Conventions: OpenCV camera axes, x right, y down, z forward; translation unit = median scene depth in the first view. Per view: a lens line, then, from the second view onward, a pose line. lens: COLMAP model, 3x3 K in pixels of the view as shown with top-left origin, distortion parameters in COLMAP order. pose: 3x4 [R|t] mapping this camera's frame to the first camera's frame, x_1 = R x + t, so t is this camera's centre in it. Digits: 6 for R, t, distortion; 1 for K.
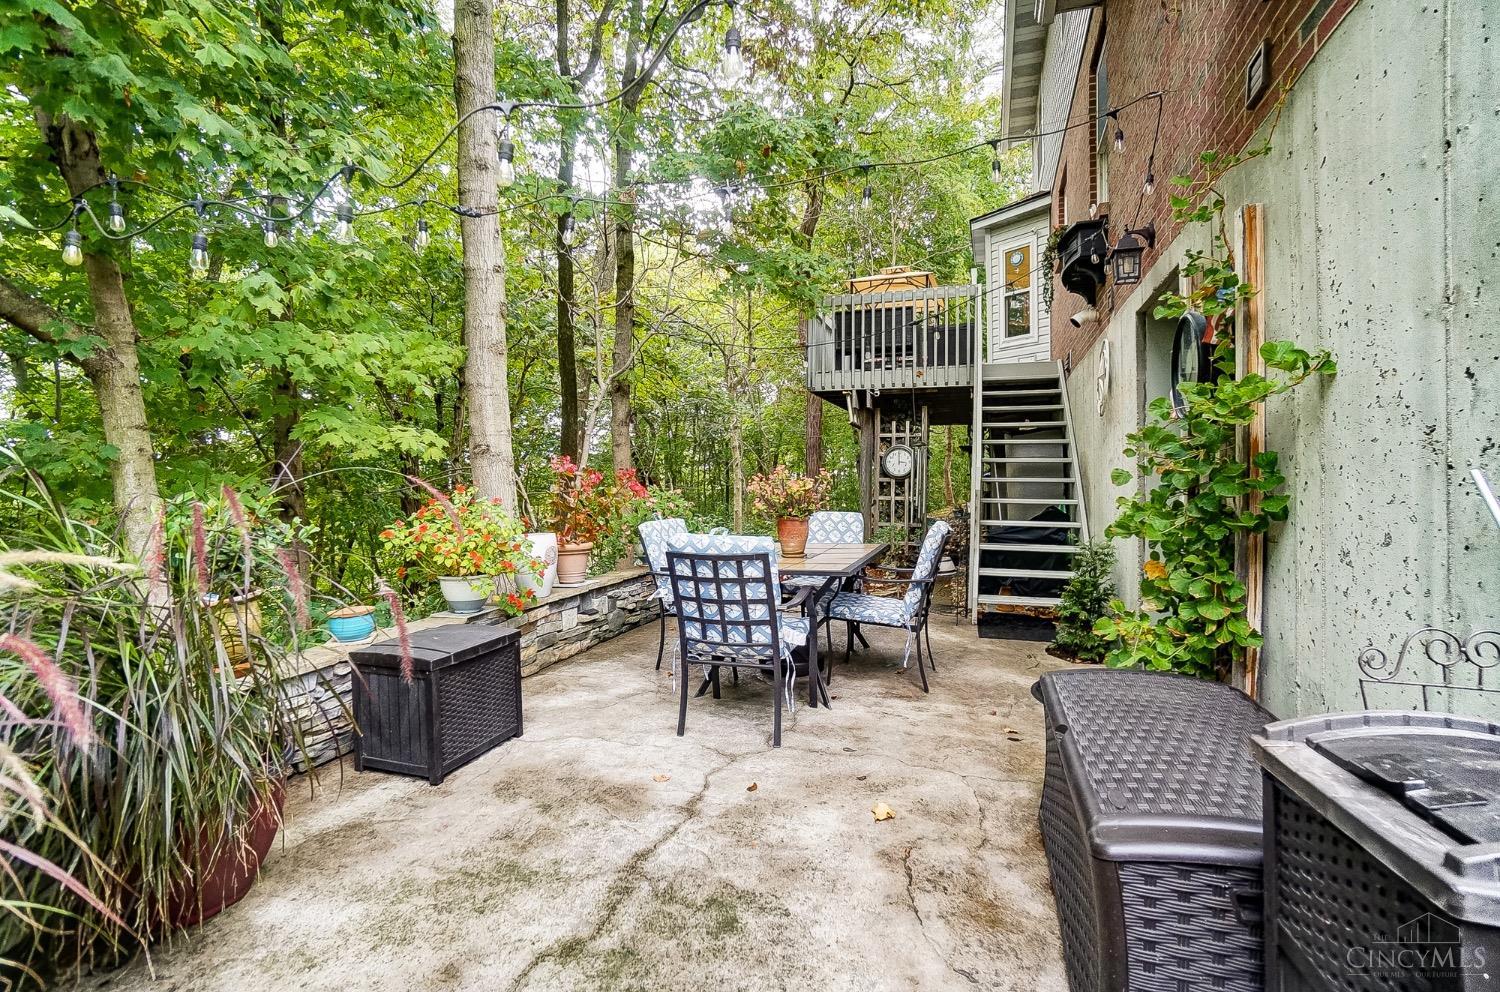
lens RADIAL K [[657.2, 0, 757.3], [0, 657.2, 477.8], [0, 0, 1]] dist [-0.046959, 0.010556]
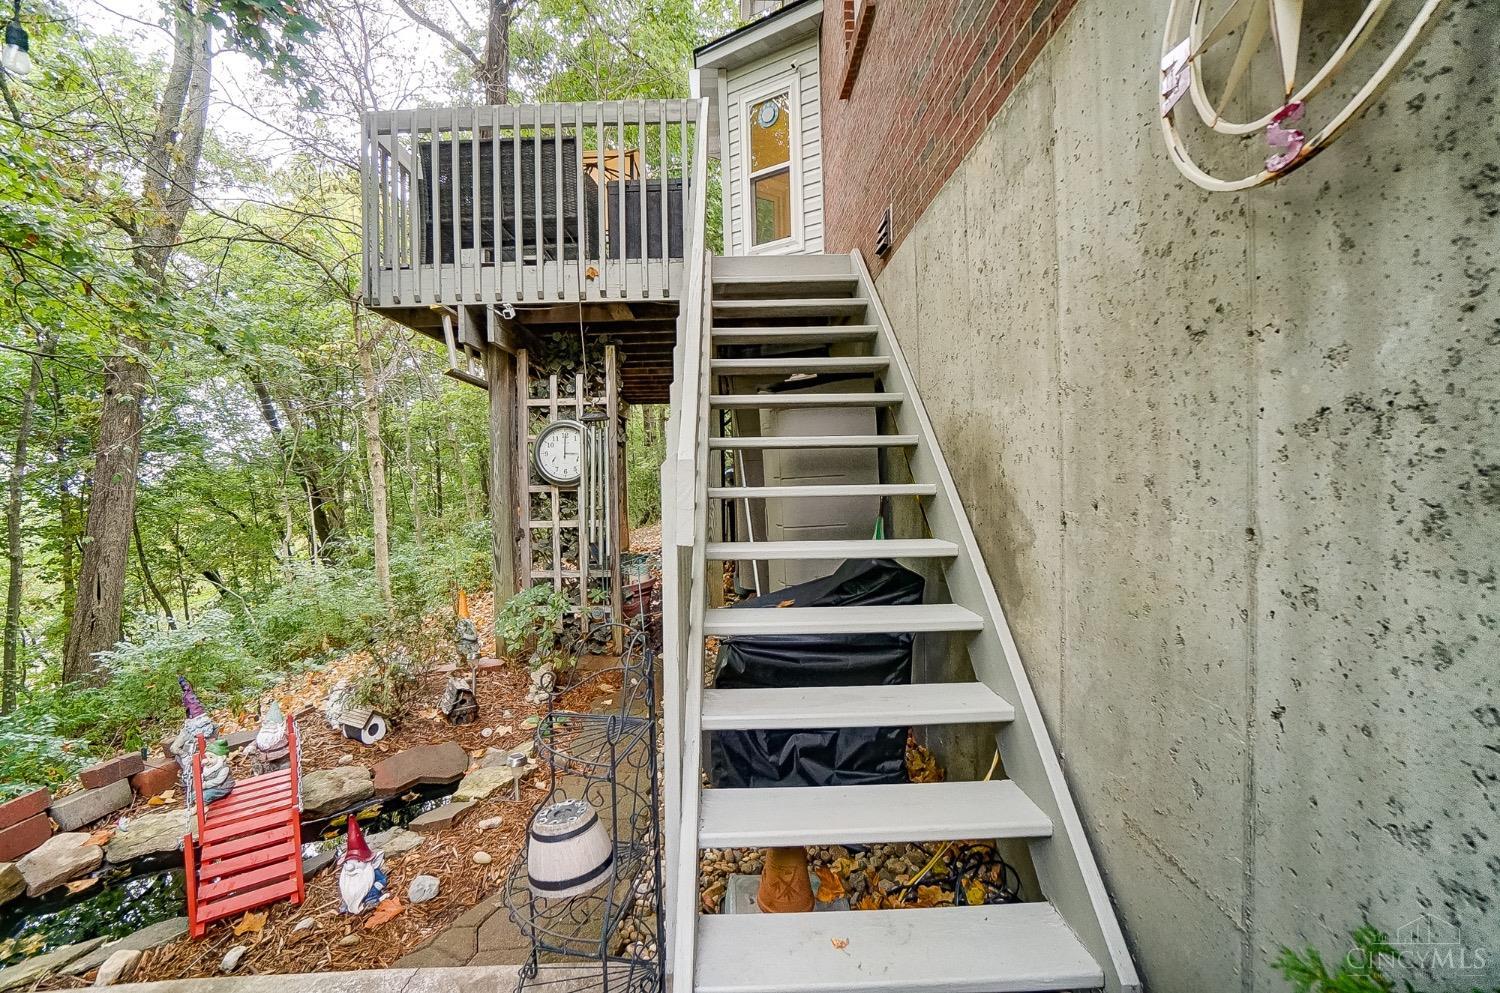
lens RADIAL K [[657.2, 0, 716.7], [0, 657.2, 495.0], [0, 0, 1]] dist [-0.046959, 0.010556]
pose [[0.950317, -0.034842, 0.309328, 0.196845], [0.025288, 0.999073, 0.034844, -0.007450], [-0.310256, -0.025290, 0.950317, 0.548258]]
